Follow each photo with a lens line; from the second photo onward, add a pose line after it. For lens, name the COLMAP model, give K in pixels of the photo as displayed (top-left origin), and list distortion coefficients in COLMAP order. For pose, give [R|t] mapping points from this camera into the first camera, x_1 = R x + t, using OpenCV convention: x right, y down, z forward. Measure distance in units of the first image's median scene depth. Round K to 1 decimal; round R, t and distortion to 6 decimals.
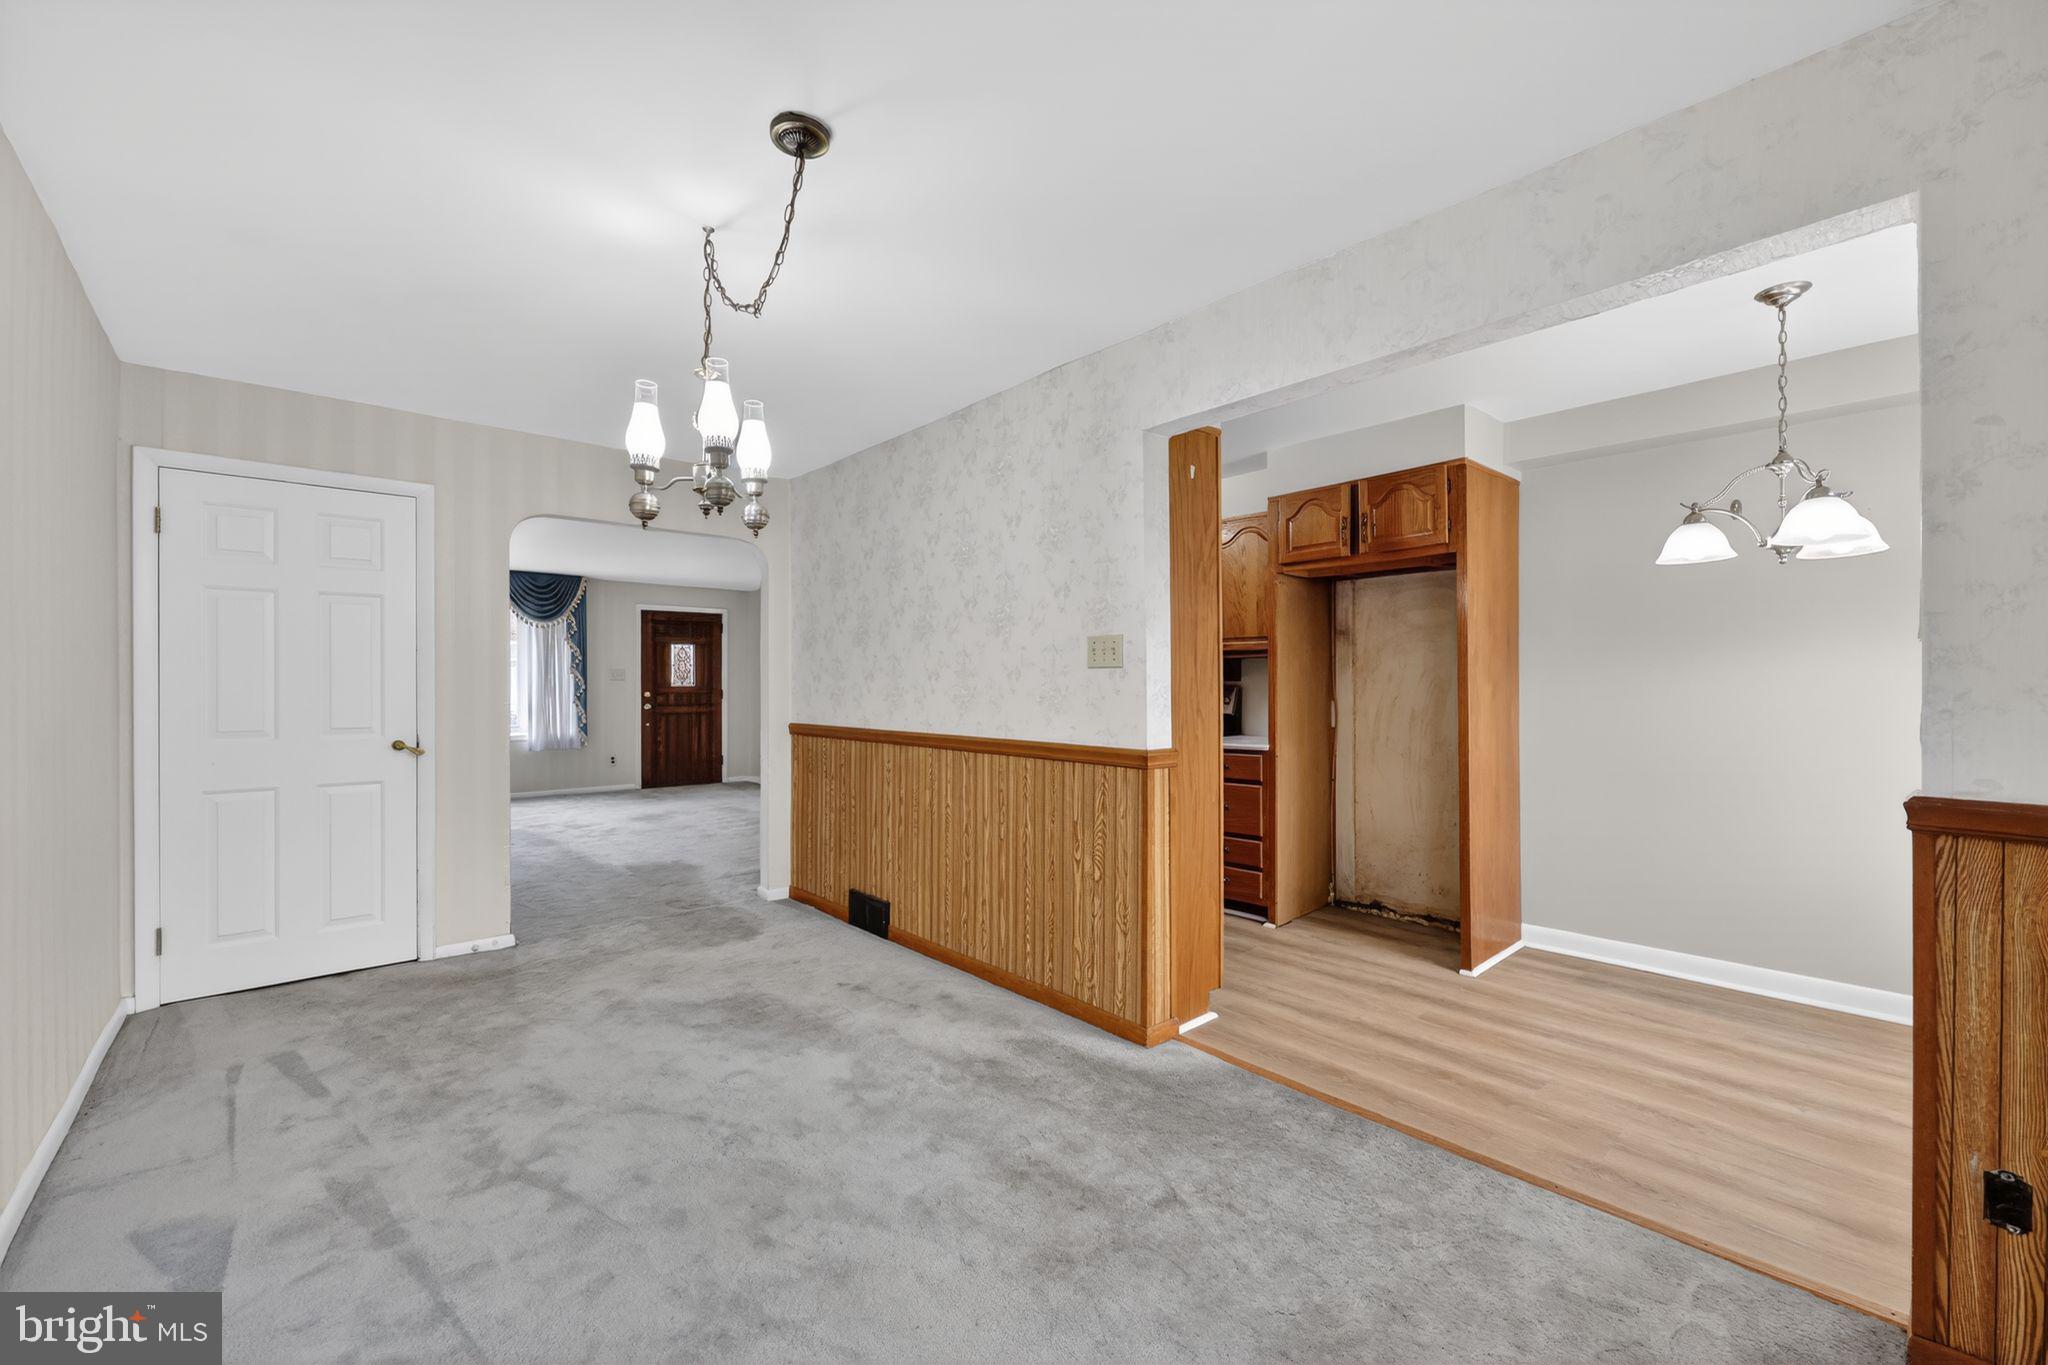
lens RADIAL K [[824.5, 0, 1024.9], [0, 824.5, 681.8], [0, 0, 1]] dist [-0.002756, -0.000254]
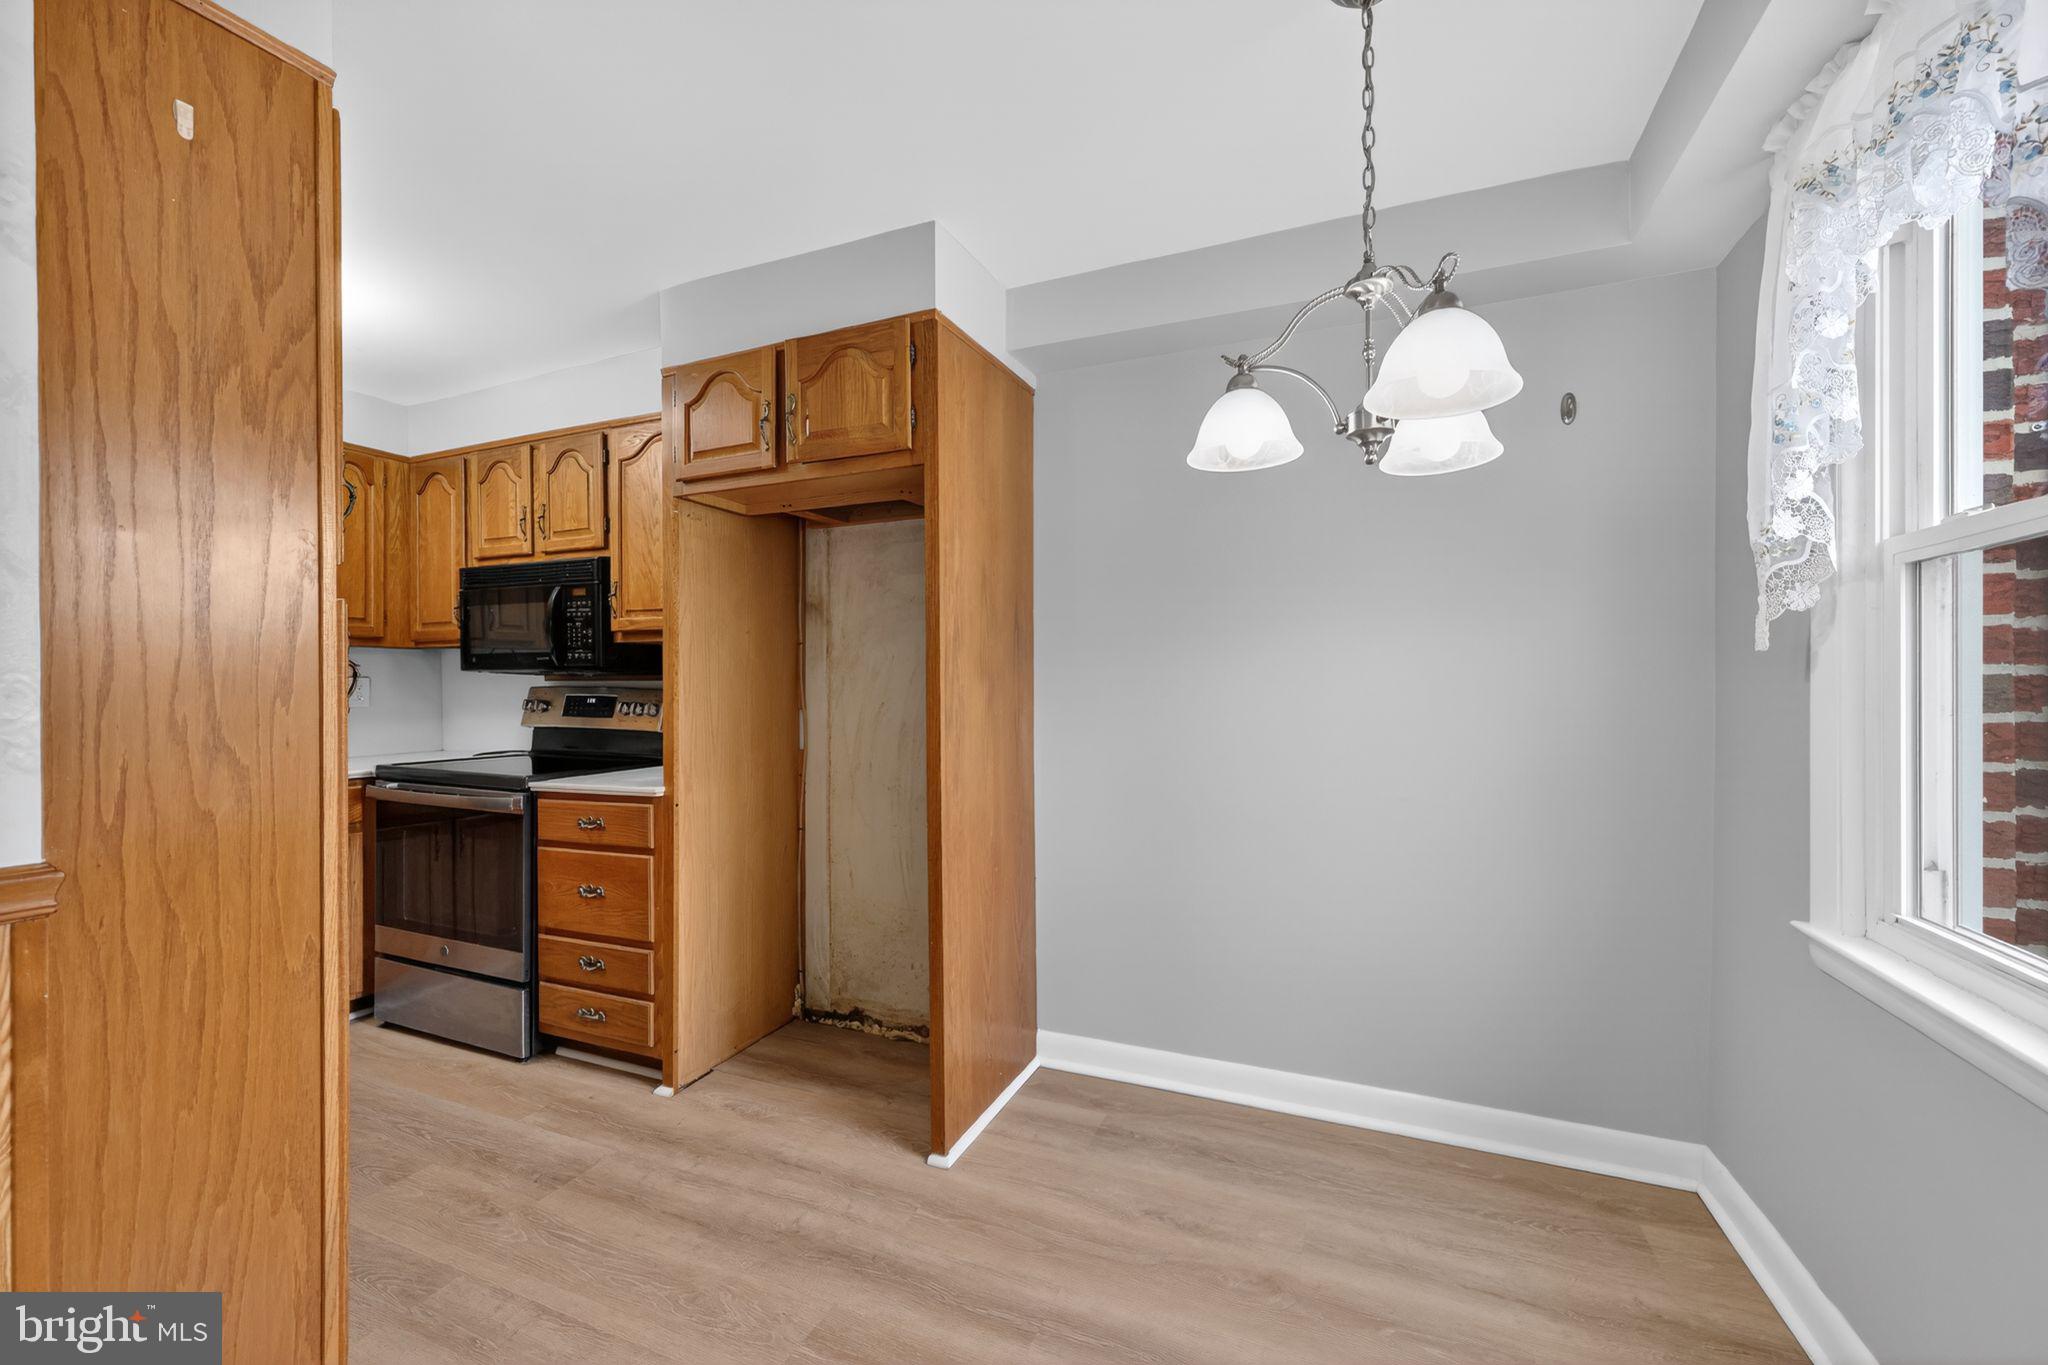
lens RADIAL K [[824.5, 0, 1023.4], [0, 824.5, 685.3], [0, 0, 1]] dist [-0.002756, -0.000254]
pose [[0.907574, -0.000958, 0.419892, 0.312261], [0.001566, 0.999998, -0.001105, 0.005530], [-0.419890, 0.001661, 0.907574, 0.390555]]
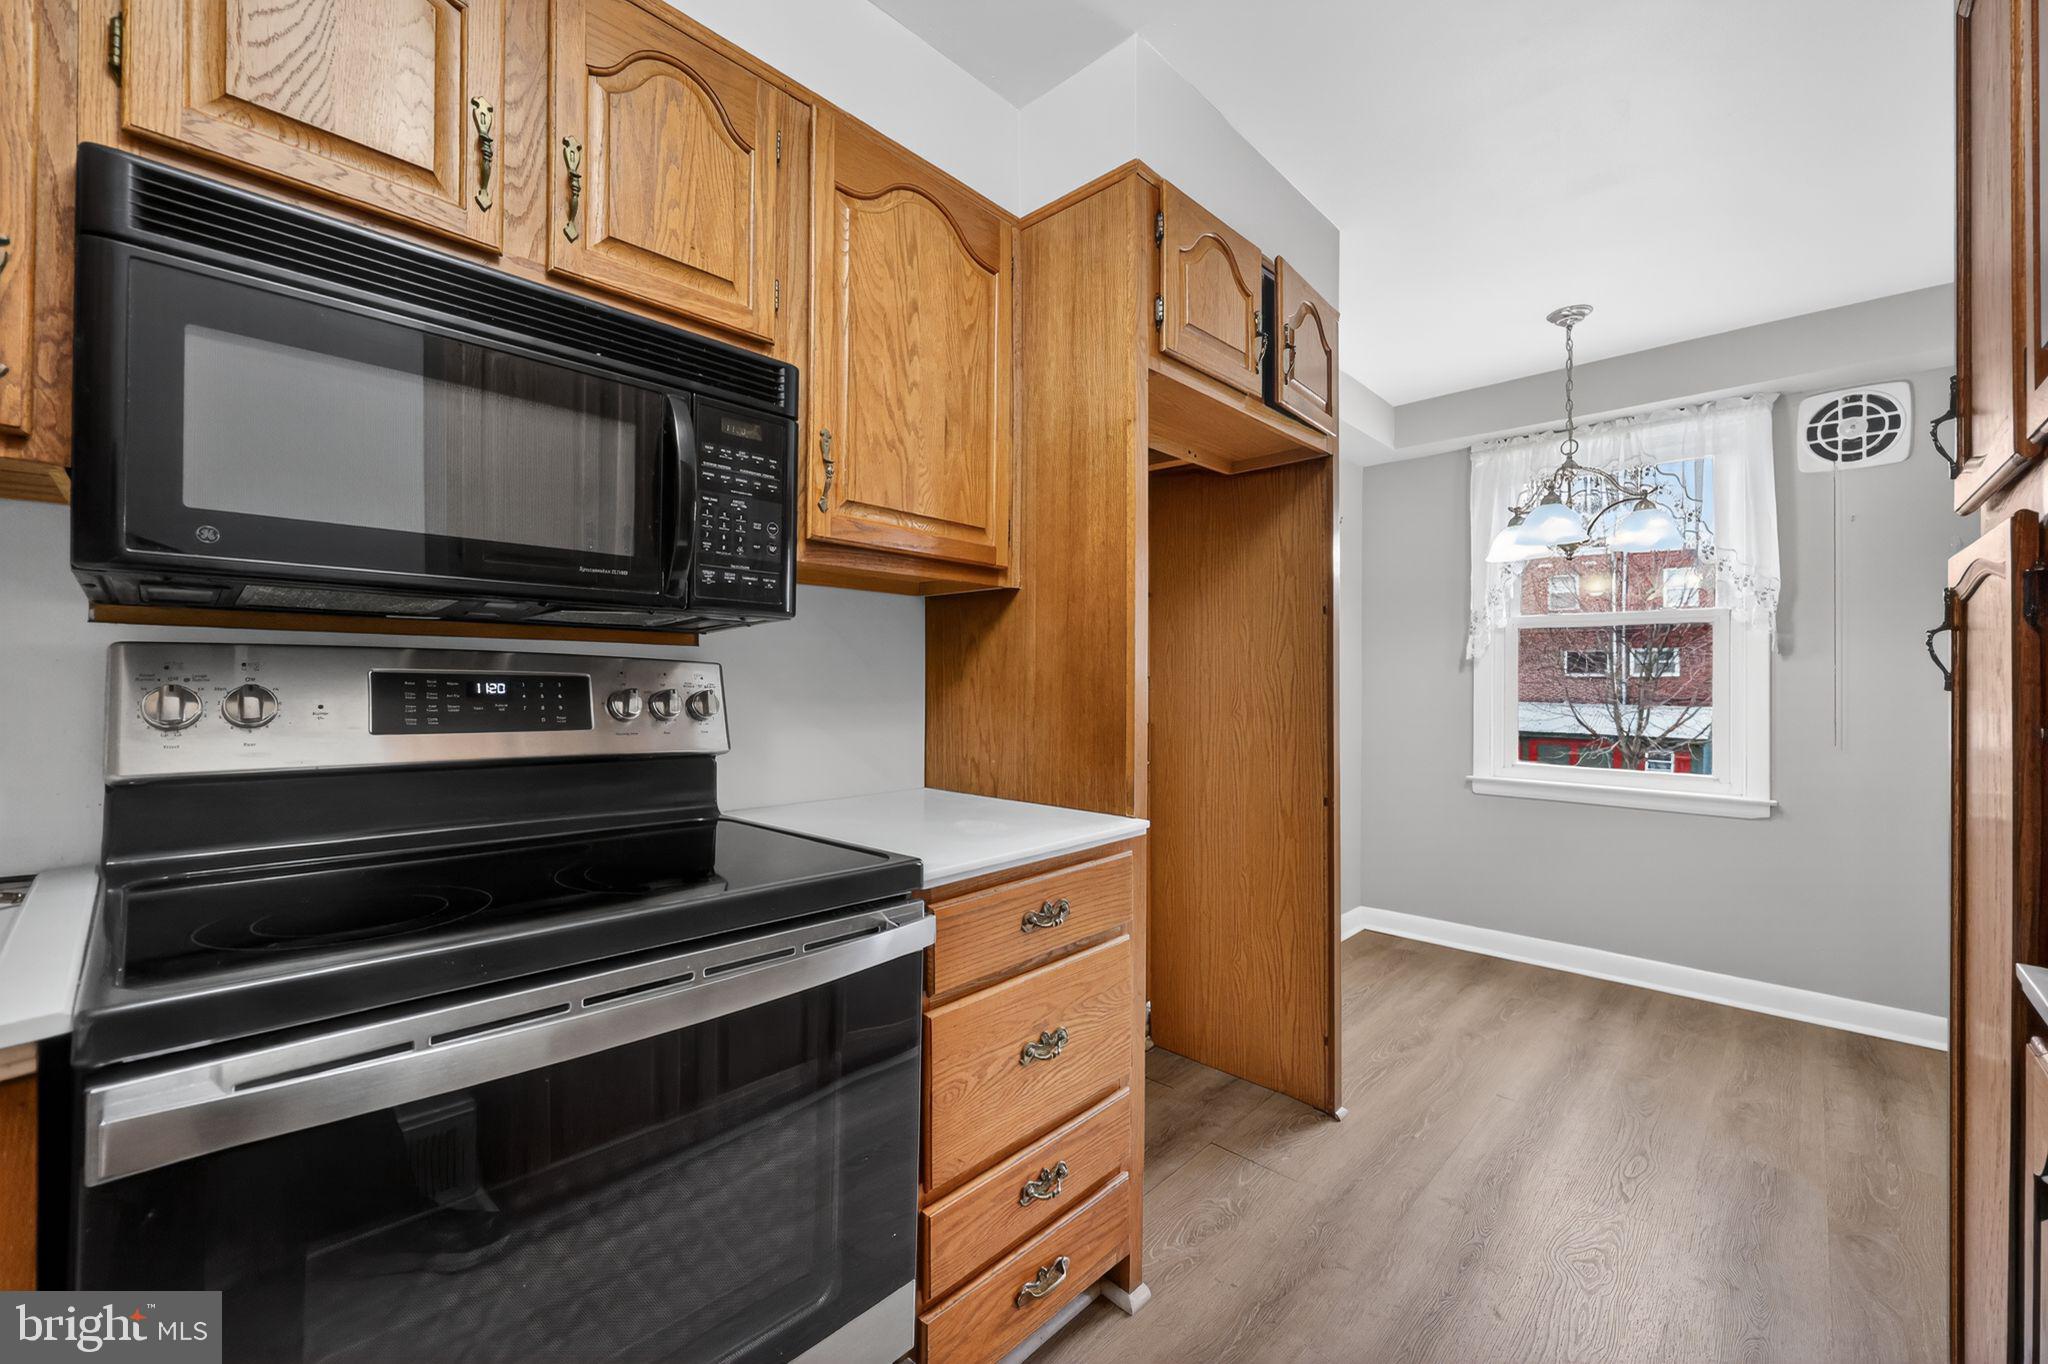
lens RADIAL K [[824.5, 0, 992.7], [0, 824.5, 679.1], [0, 0, 1]] dist [-0.002756, -0.000254]
pose [[-0.060555, 0.005876, 0.998148, -0.083728], [-0.004631, 0.999970, -0.006167, 0.018186], [-0.998154, -0.004996, -0.060526, 1.205164]]
